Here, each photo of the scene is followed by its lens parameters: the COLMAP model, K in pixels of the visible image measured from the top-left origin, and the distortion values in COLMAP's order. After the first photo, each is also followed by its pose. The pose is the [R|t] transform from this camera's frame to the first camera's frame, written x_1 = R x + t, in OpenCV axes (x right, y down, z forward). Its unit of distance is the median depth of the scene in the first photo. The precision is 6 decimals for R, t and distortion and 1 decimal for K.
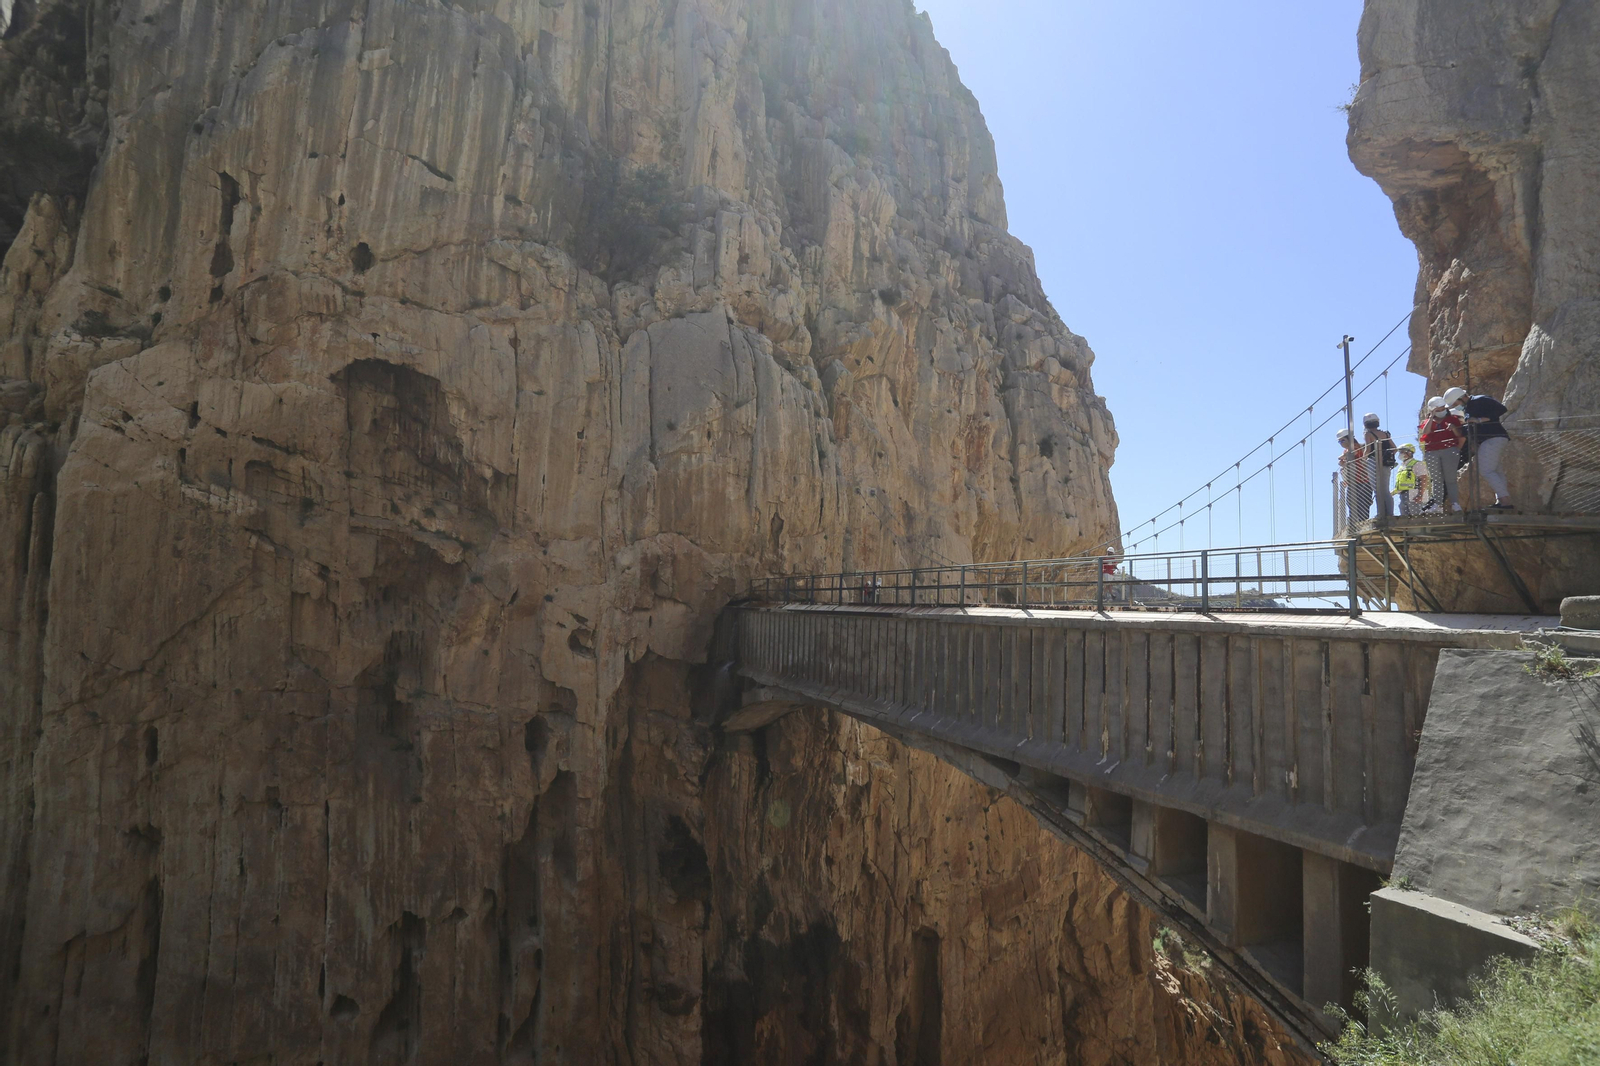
lens RADIAL K [[765.7, 0, 800.0], [0, 765.7, 533.0], [0, 0, 1]] dist [-0.076105, 0.040557]
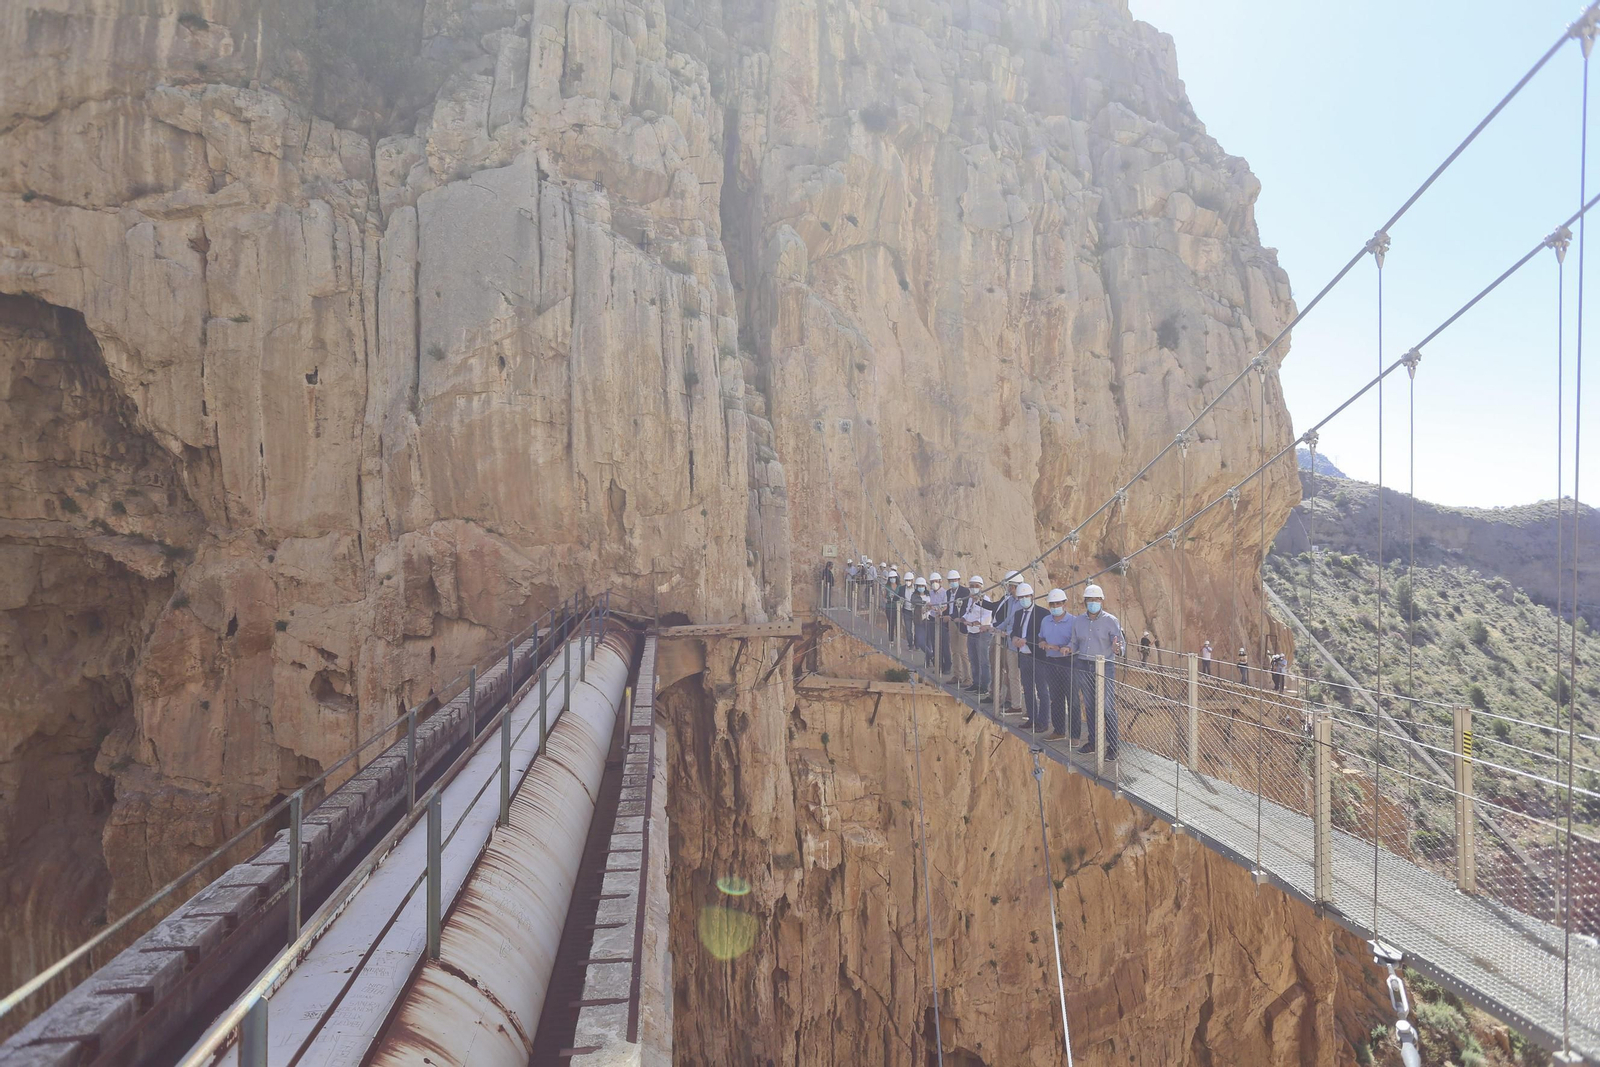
lens RADIAL K [[836.1, 0, 800.0], [0, 836.1, 533.5], [0, 0, 1]] dist [-0.056829, 0.029673]
pose [[0.976311, -0.031045, -0.214134, 0.256500], [0.051240, 0.994676, 0.089412, -0.034580], [0.210219, -0.098266, 0.972703, 0.357610]]
